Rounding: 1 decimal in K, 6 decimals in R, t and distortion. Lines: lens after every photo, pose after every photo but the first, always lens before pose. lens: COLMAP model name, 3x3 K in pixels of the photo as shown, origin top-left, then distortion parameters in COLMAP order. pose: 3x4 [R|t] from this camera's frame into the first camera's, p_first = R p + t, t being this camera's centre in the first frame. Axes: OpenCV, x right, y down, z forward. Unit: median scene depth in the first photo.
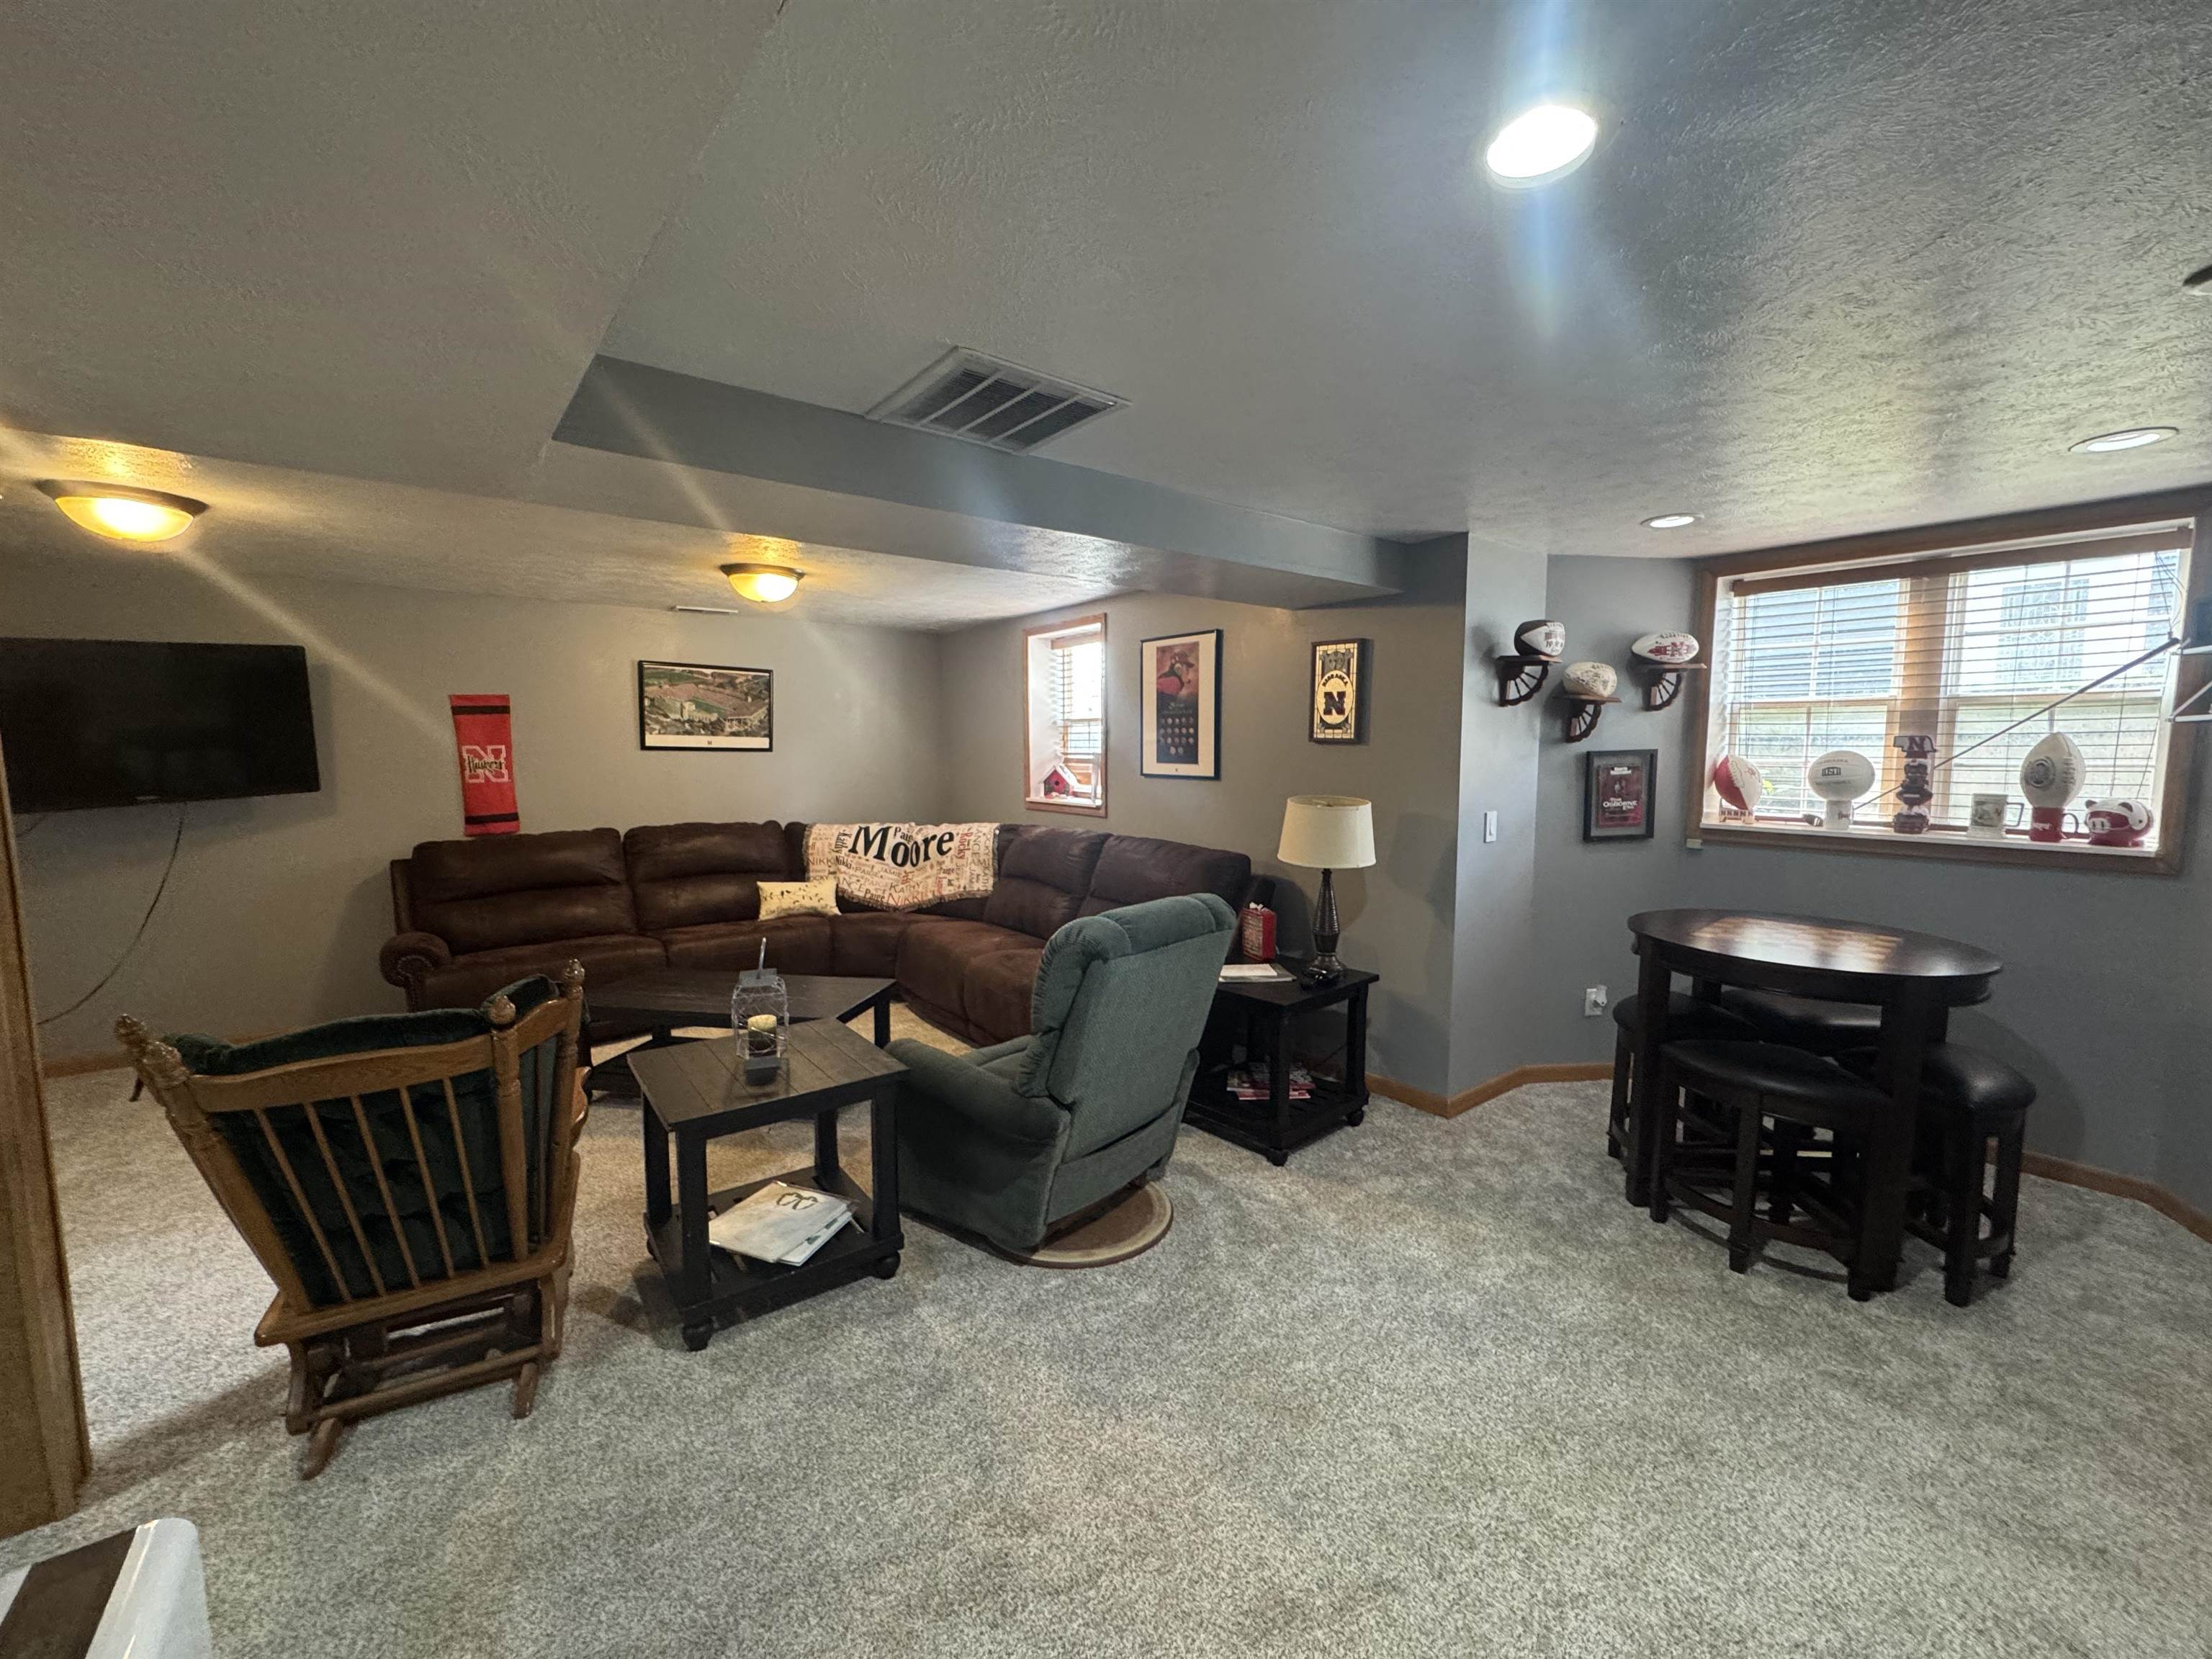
lens RADIAL K [[879.7, 0, 1106.5], [0, 879.7, 826.5], [0, 0, 1]] dist [0.000125, -0.000403]
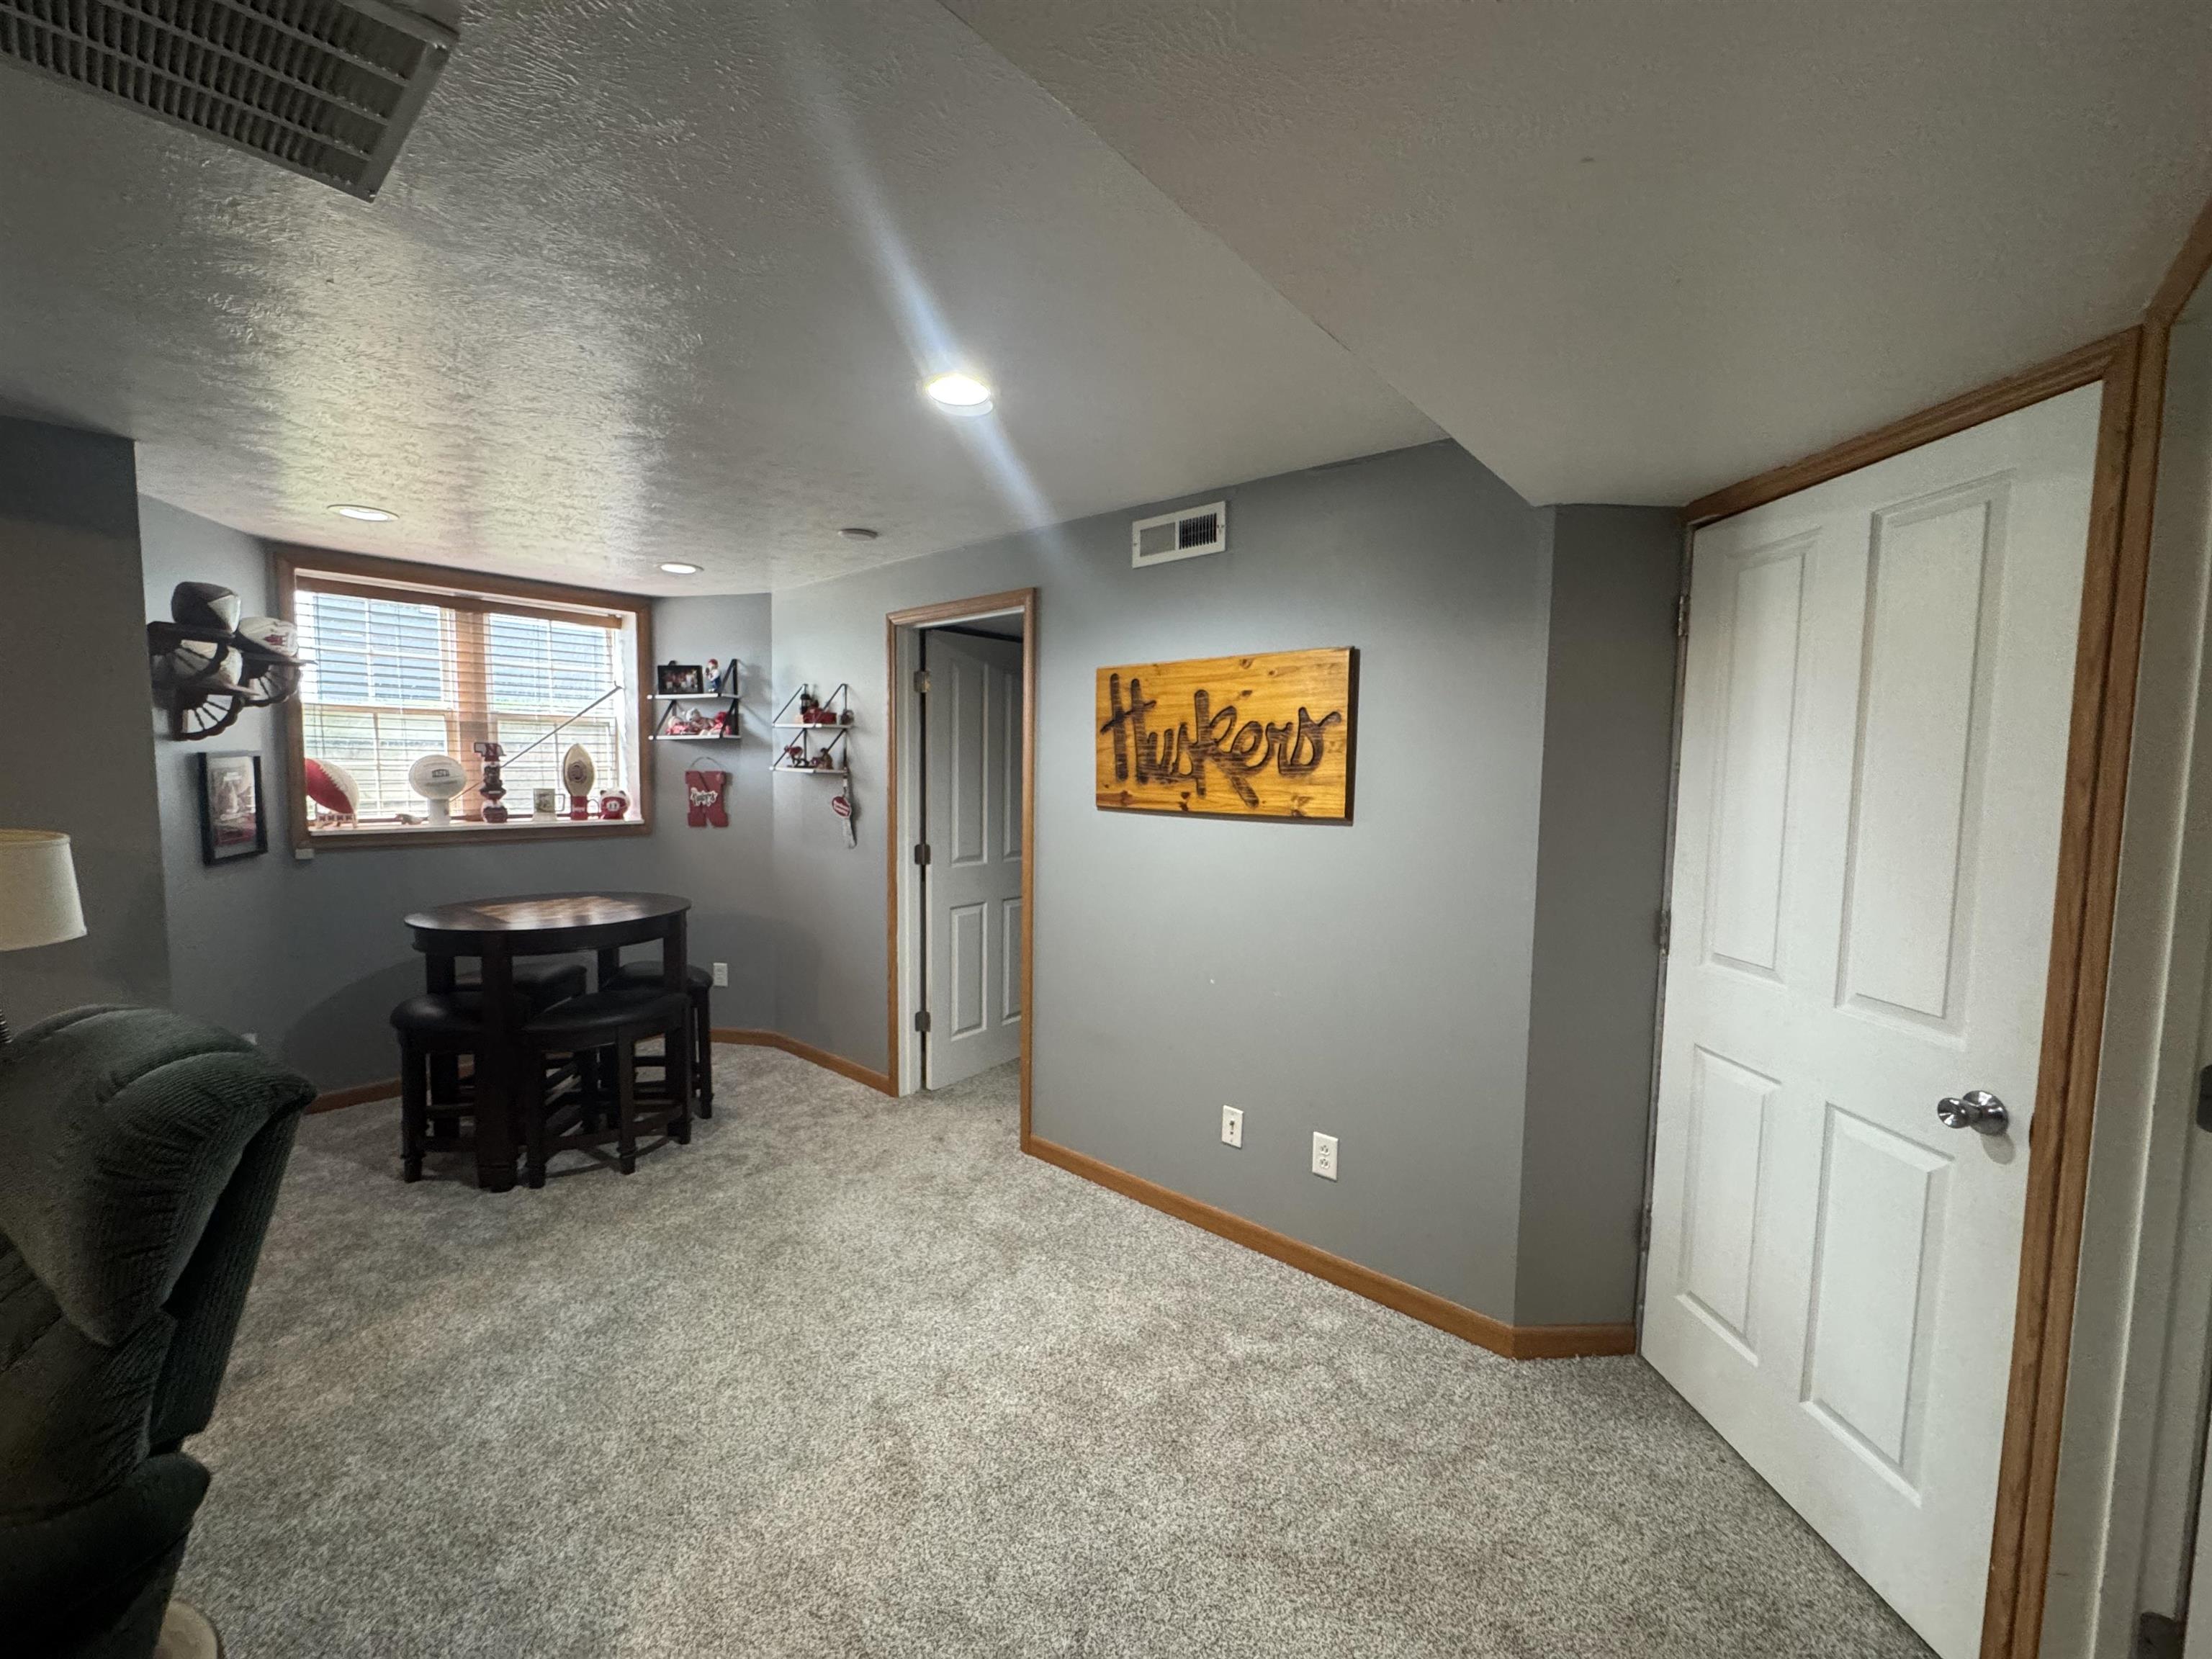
lens RADIAL K [[879.7, 0, 1097.7], [0, 879.7, 833.5], [0, 0, 1]] dist [0.000125, -0.000403]
pose [[-0.176395, -0.080264, 0.981042, -0.387249], [0.075093, 0.992668, 0.094717, -0.027013], [-0.981451, 0.090377, -0.169074, 0.341679]]
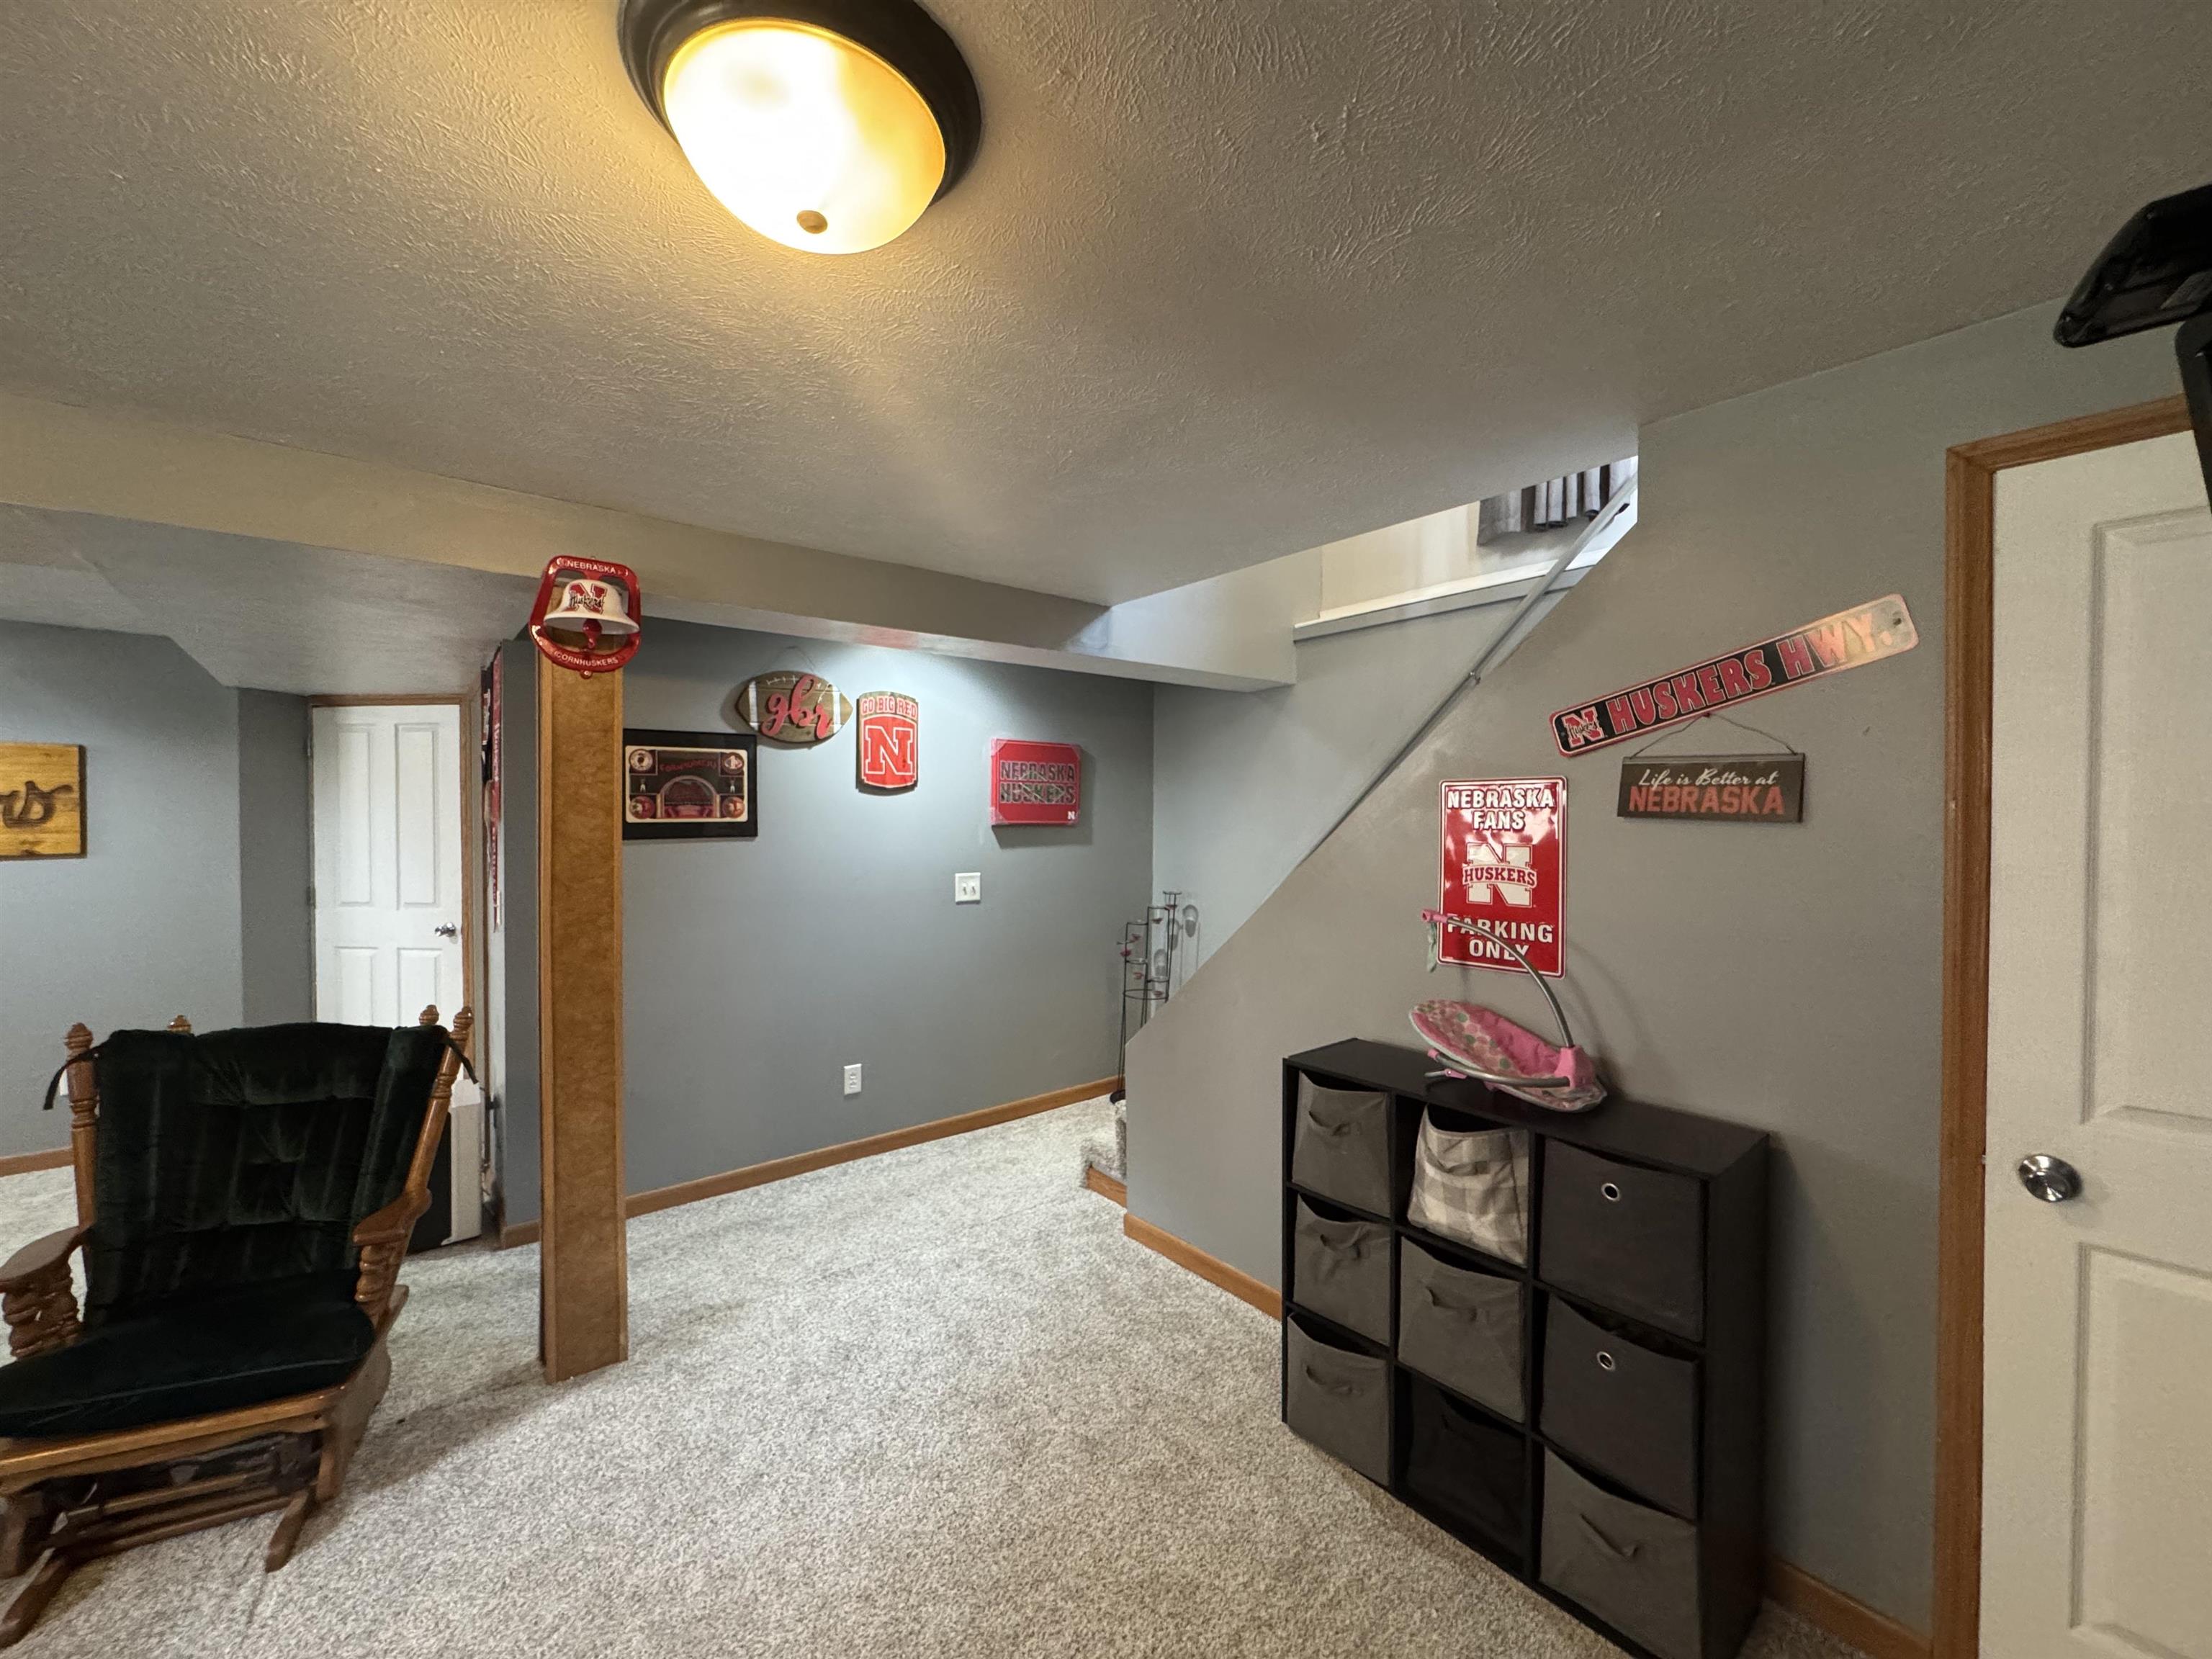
lens RADIAL K [[879.7, 0, 1102.4], [0, 879.7, 824.2], [0, 0, 1]] dist [0.000125, -0.000403]
pose [[-0.999785, -0.000363, -0.020750, -1.067929], [-0.002452, 0.994908, 0.100754, -0.118918], [0.020608, 0.100783, -0.994695, 1.256698]]
